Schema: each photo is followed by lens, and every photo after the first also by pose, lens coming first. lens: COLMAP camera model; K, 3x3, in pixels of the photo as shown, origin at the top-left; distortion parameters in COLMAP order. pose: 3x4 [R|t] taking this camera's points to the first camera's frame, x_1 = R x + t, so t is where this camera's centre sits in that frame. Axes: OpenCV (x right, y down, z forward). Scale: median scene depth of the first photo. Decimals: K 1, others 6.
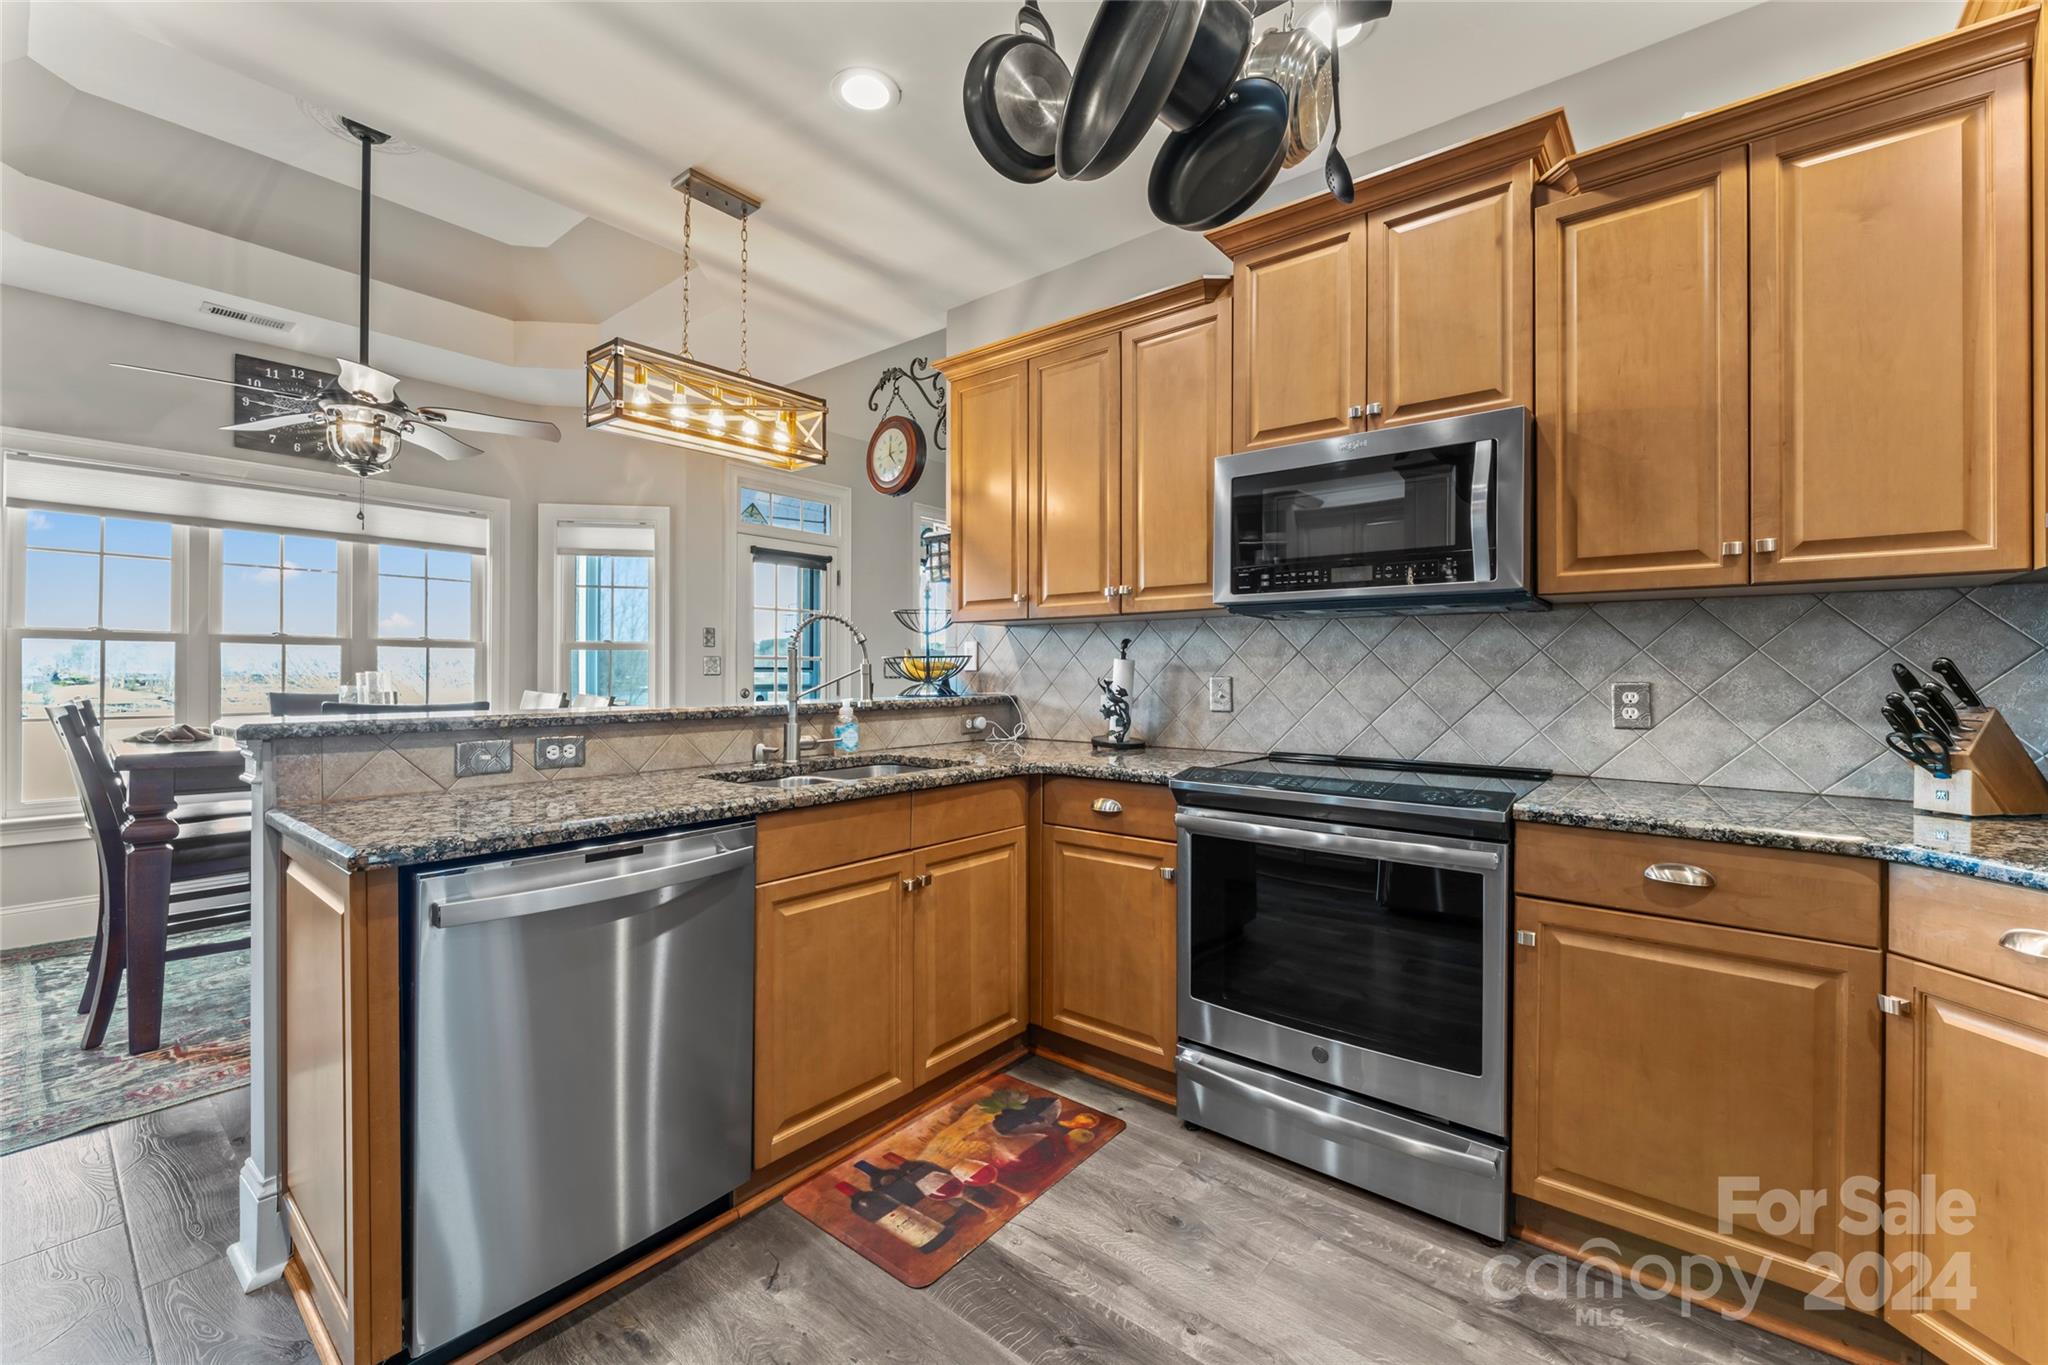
lens RADIAL K [[836.1, 0, 1022.1], [0, 836.1, 674.4], [0, 0, 1]] dist [-0.008480, 0.001503]
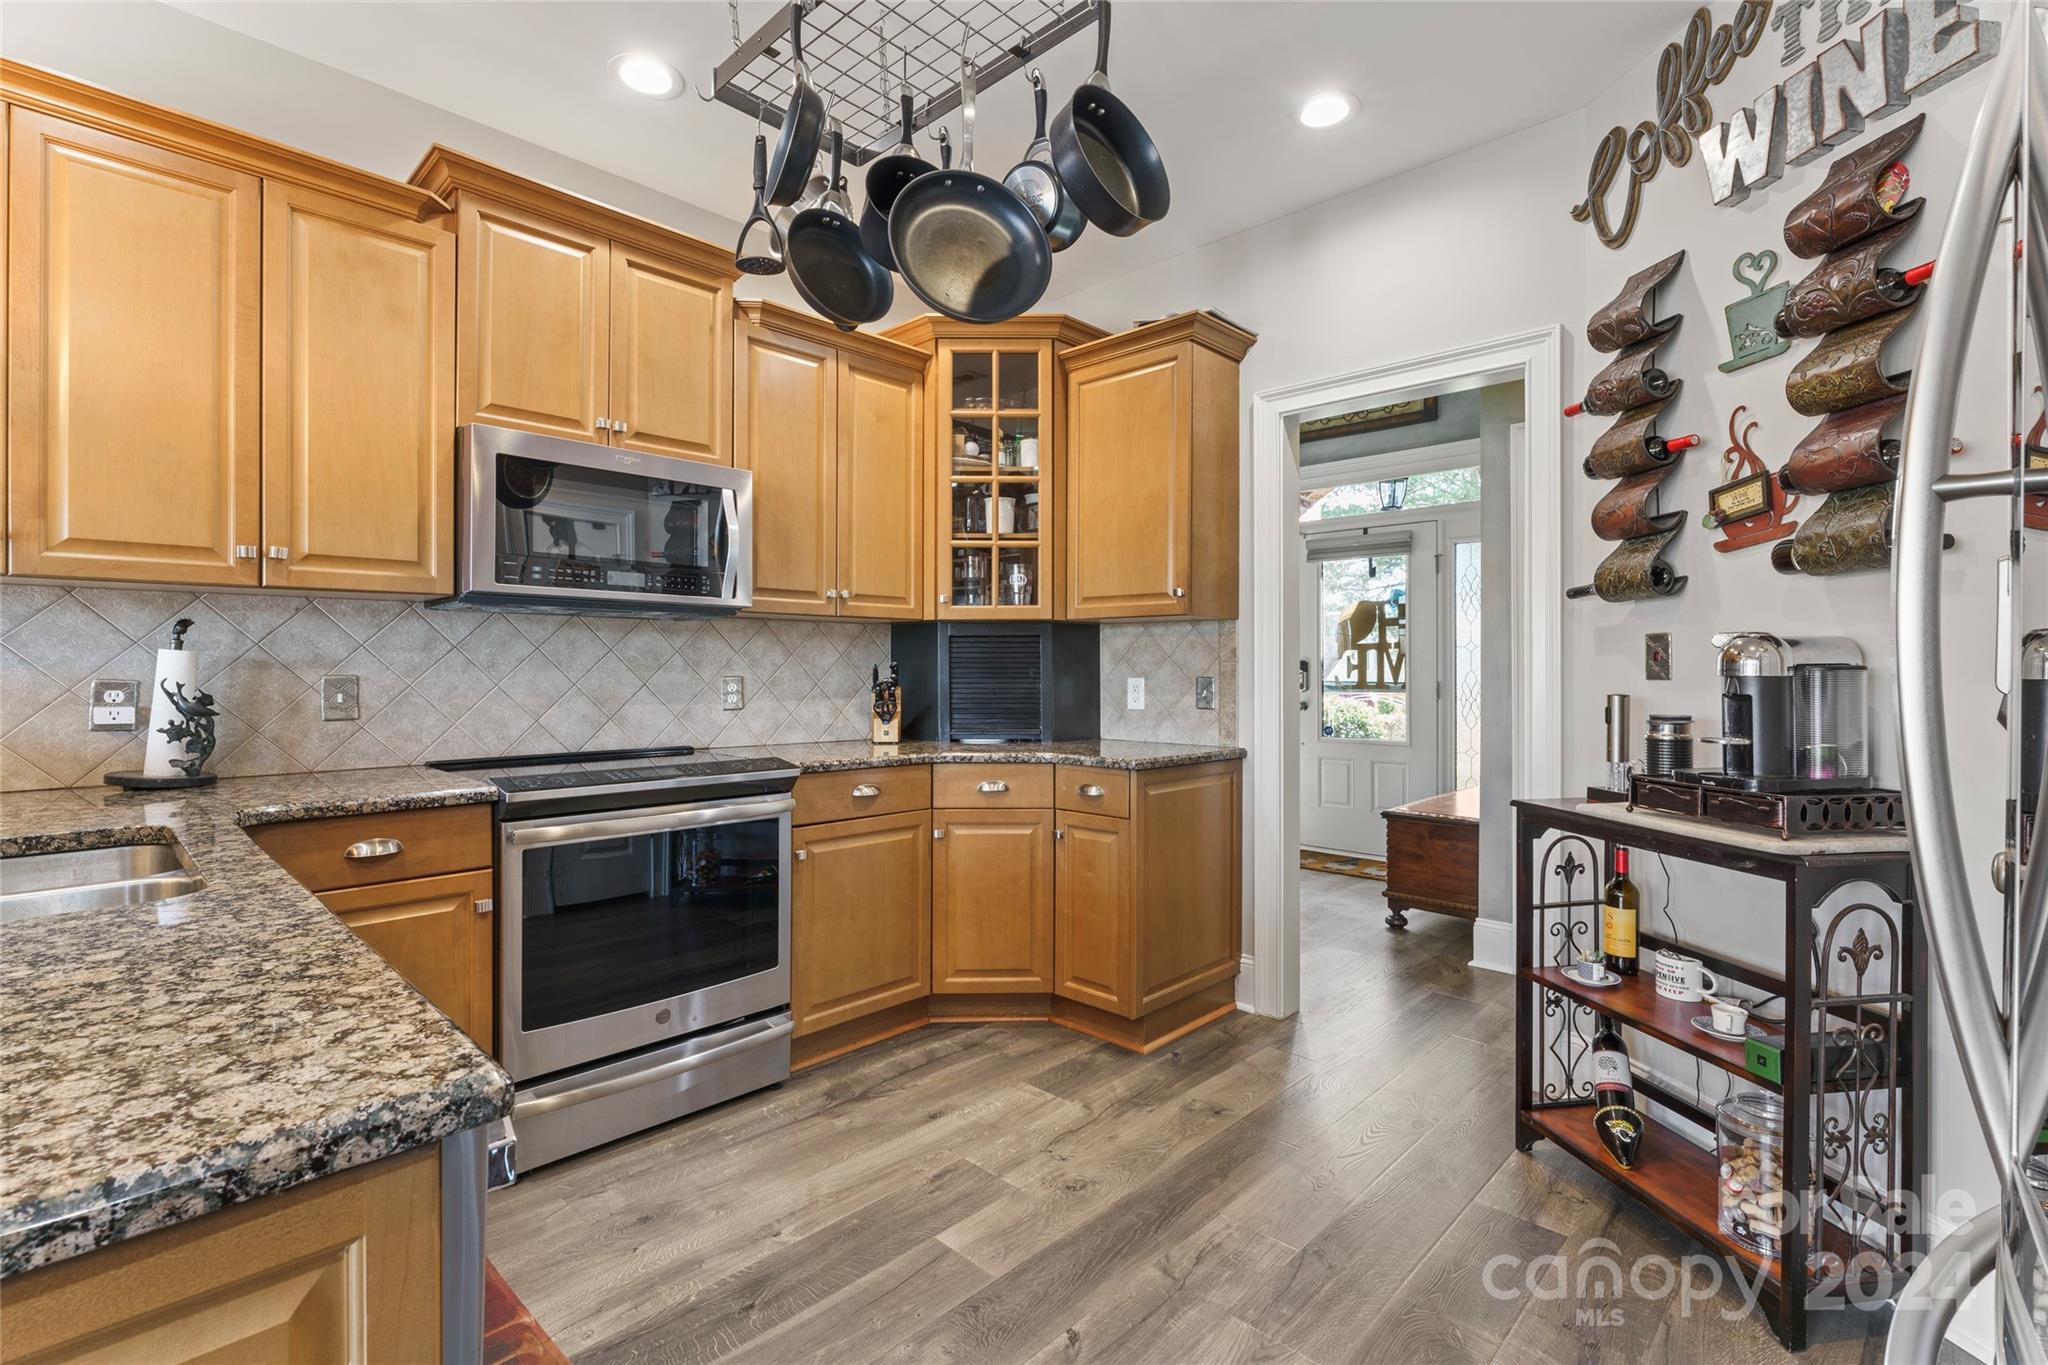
lens RADIAL K [[931.2, 0, 1020.0], [0, 931.2, 672.5], [0, 0, 1]] dist [-0.000773, -0.000303]
pose [[0.078947, -0.007314, 0.996852, -0.745552], [0.001178, 0.999973, 0.007244, -0.006997], [-0.996878, 0.000602, 0.078954, 0.386288]]
